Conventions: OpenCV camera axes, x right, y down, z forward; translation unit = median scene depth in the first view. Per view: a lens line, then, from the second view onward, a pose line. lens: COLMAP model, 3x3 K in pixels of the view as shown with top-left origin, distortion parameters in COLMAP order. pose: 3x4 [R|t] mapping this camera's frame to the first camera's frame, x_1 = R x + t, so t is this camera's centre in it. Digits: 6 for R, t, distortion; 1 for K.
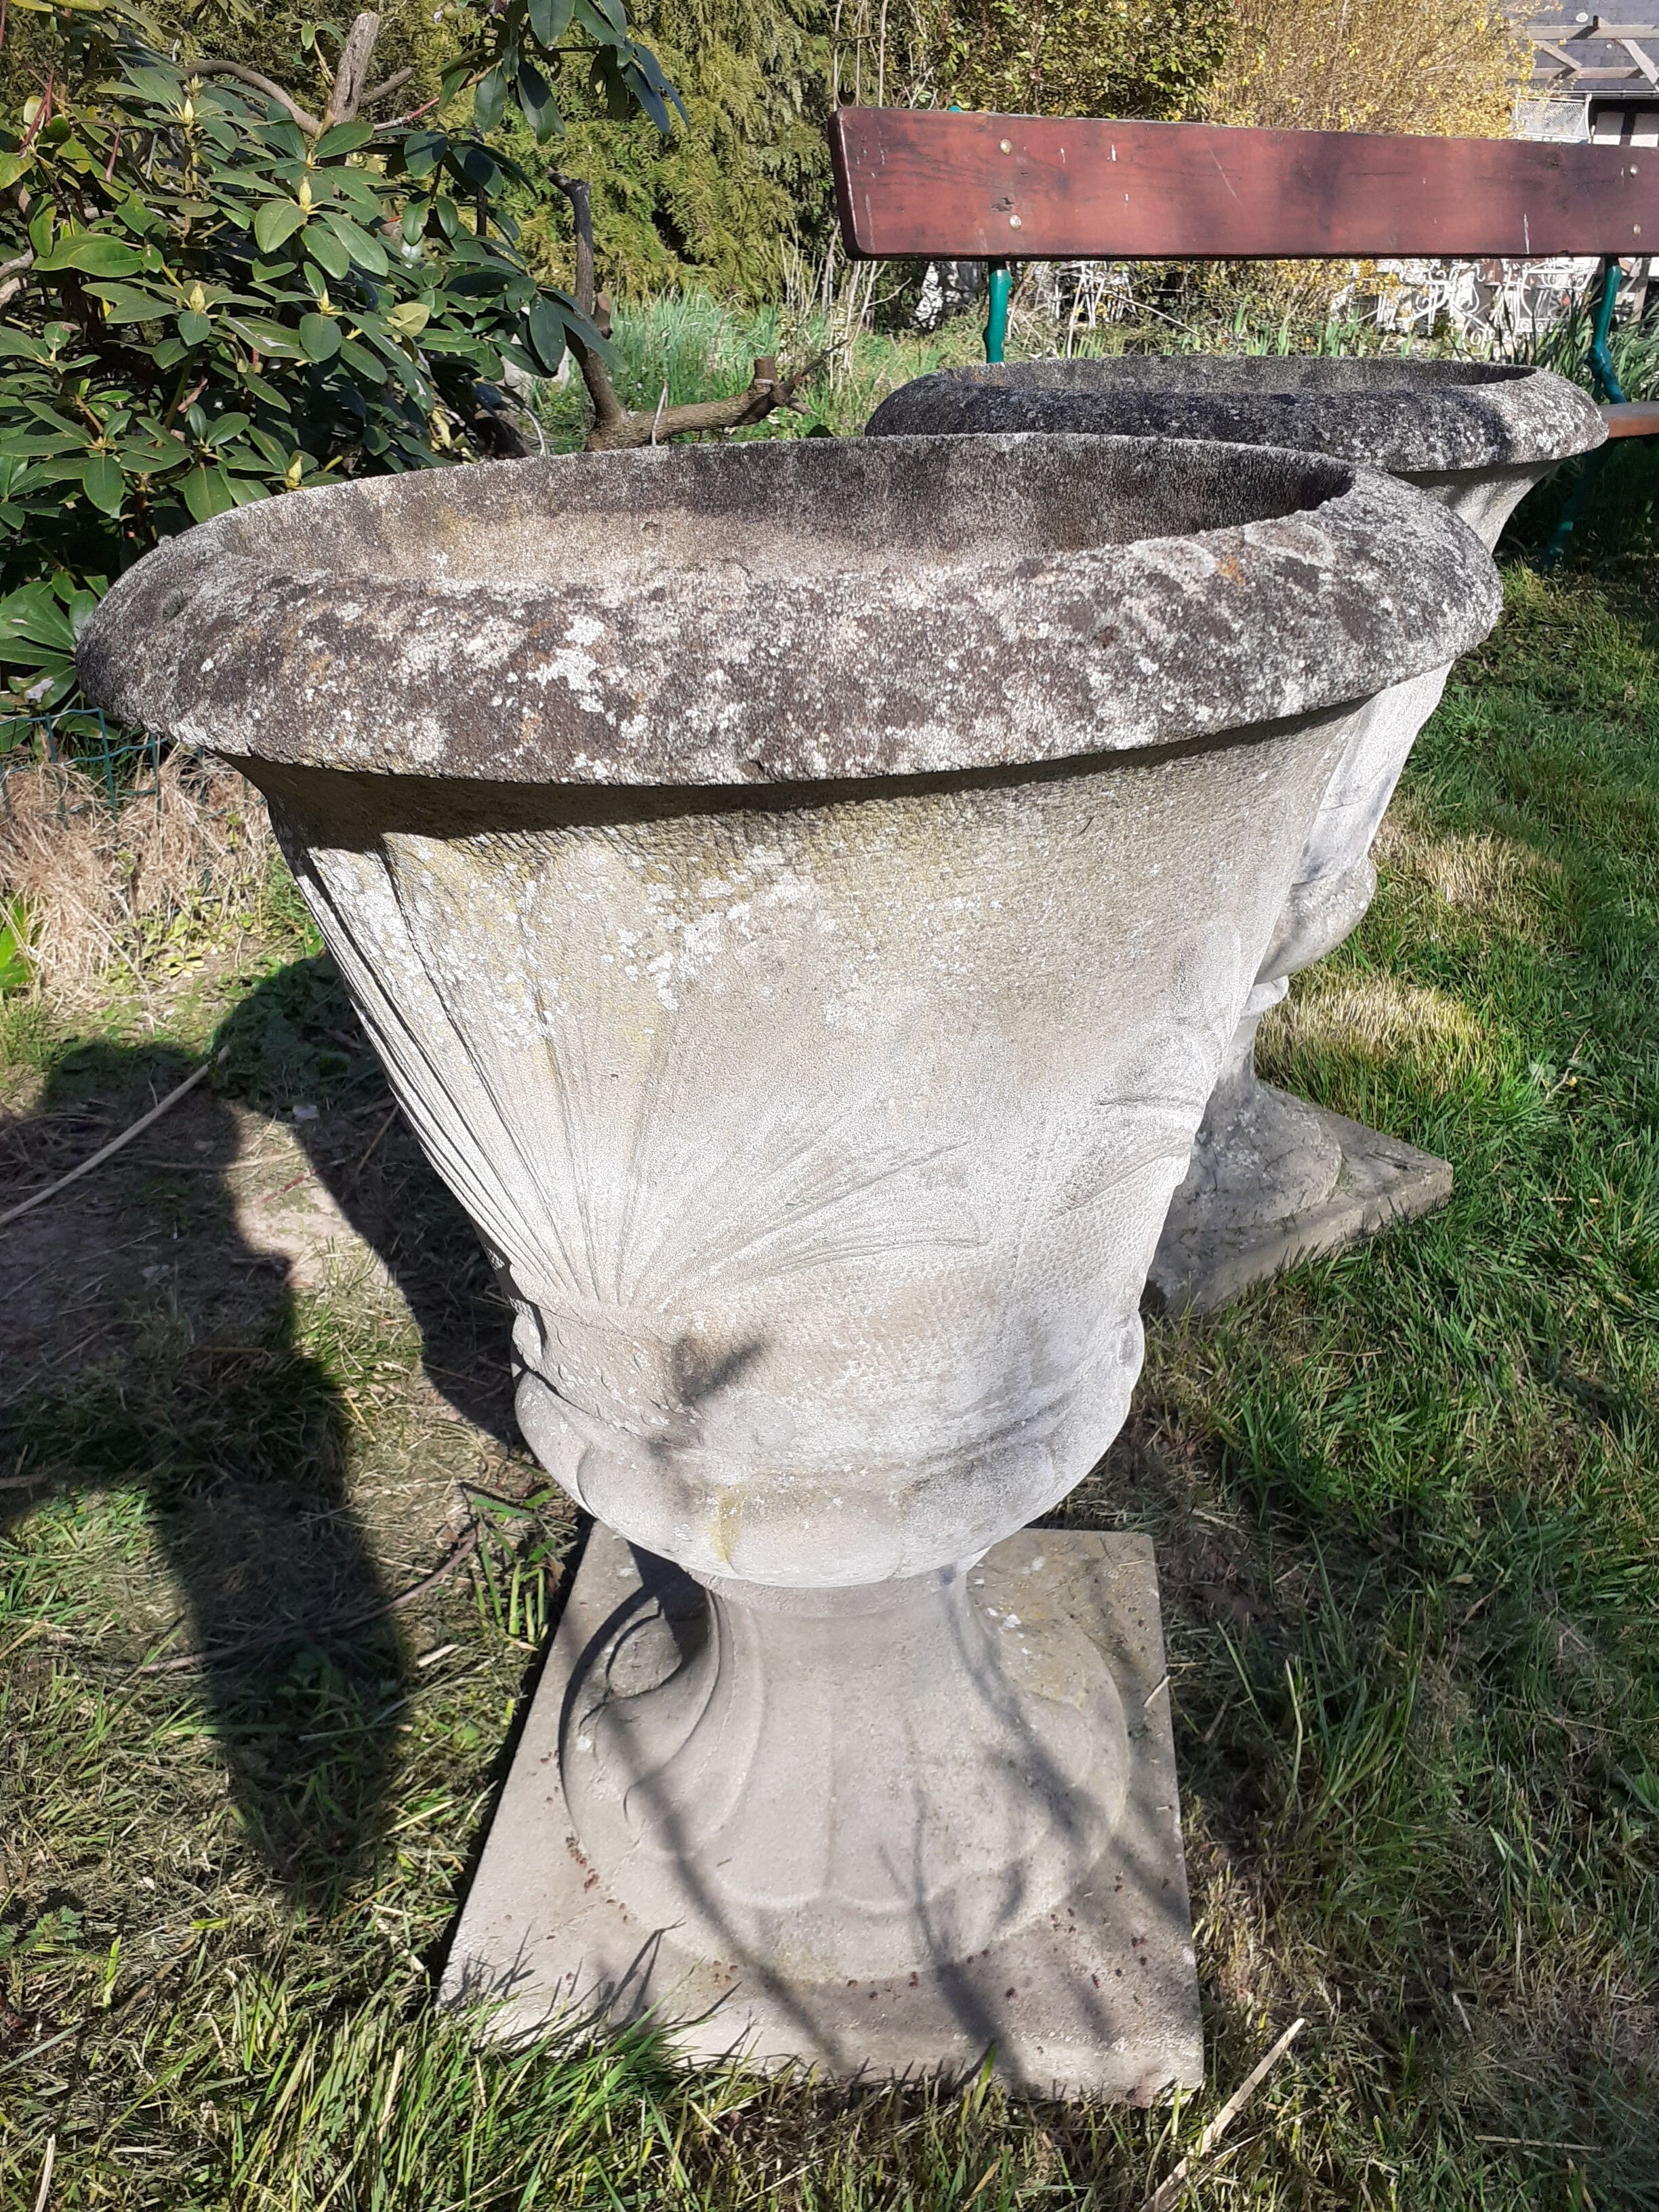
lens RADIAL K [[1752.5, 0, 837.9], [0, 1752.5, 1019.1], [0, 0, 1]] dist [0.014761, -0.035522]
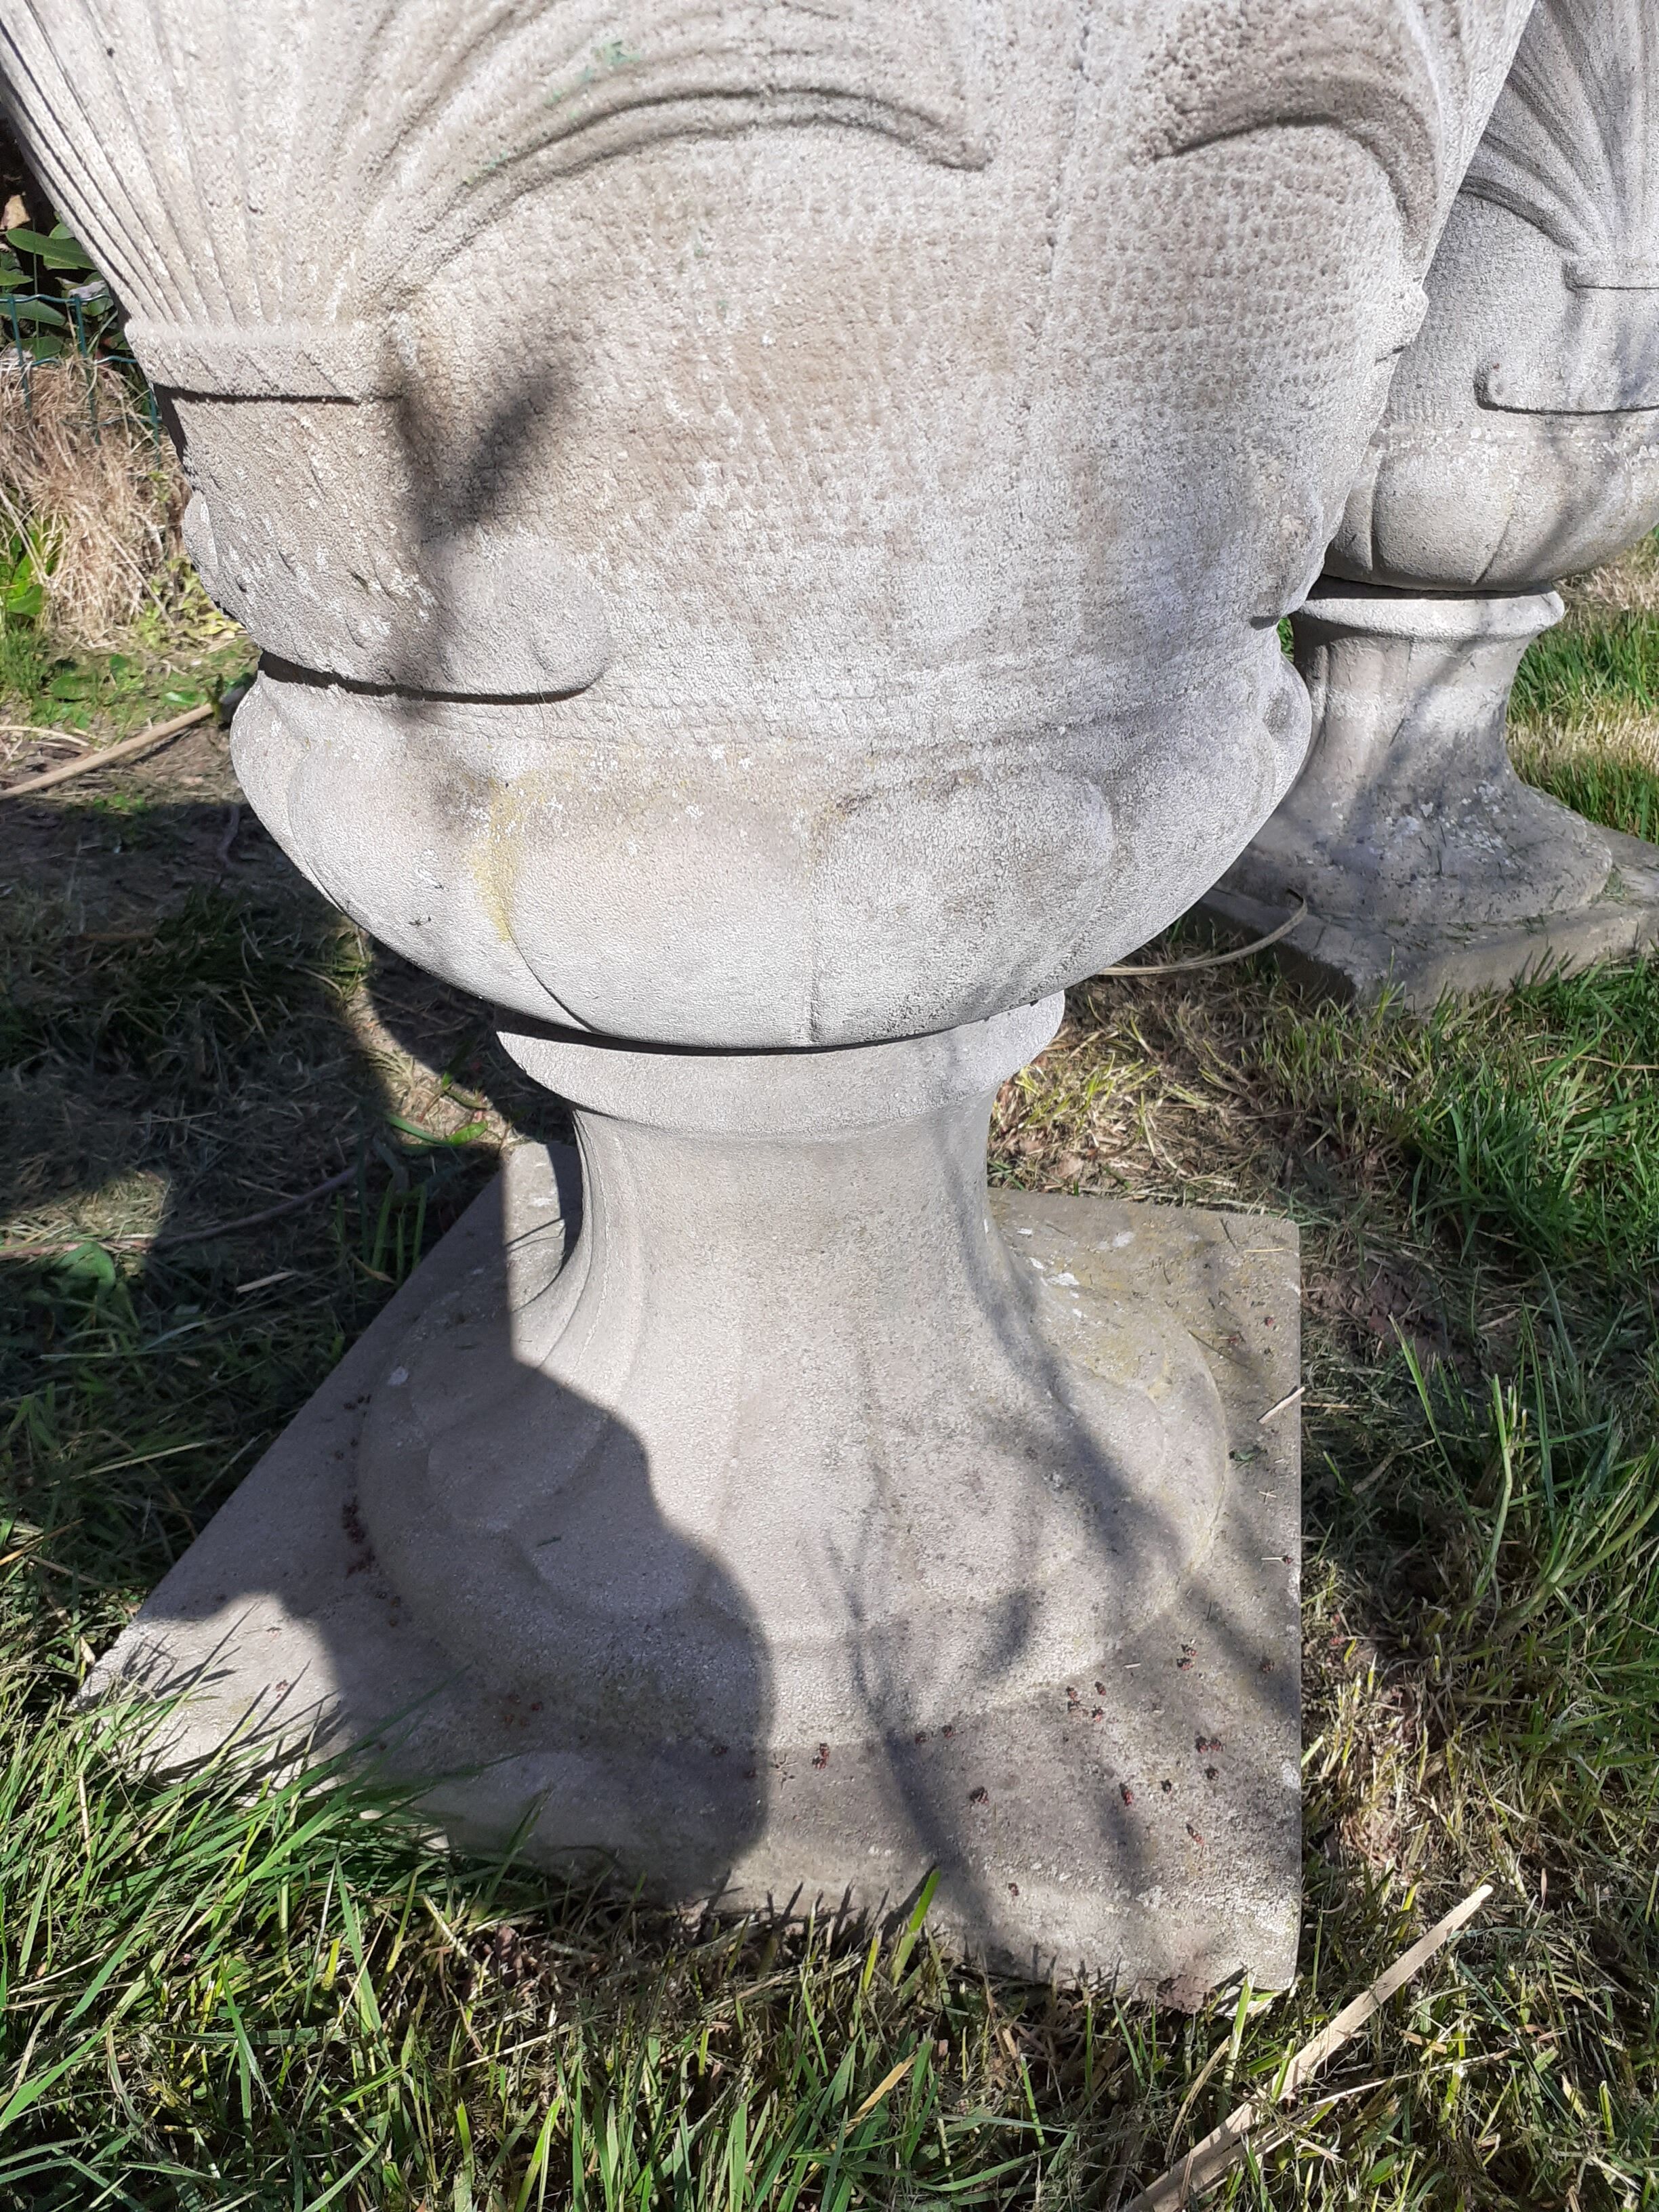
lens RADIAL K [[1752.5, 0, 864.8], [0, 1752.5, 1048.2], [0, 0, 1]] dist [0.014761, -0.035522]
pose [[0.991431, 0.084473, -0.099644, 0.098373], [-0.080823, 0.995921, 0.040121, 0.284303], [0.102627, -0.031723, 0.994214, 0.416264]]
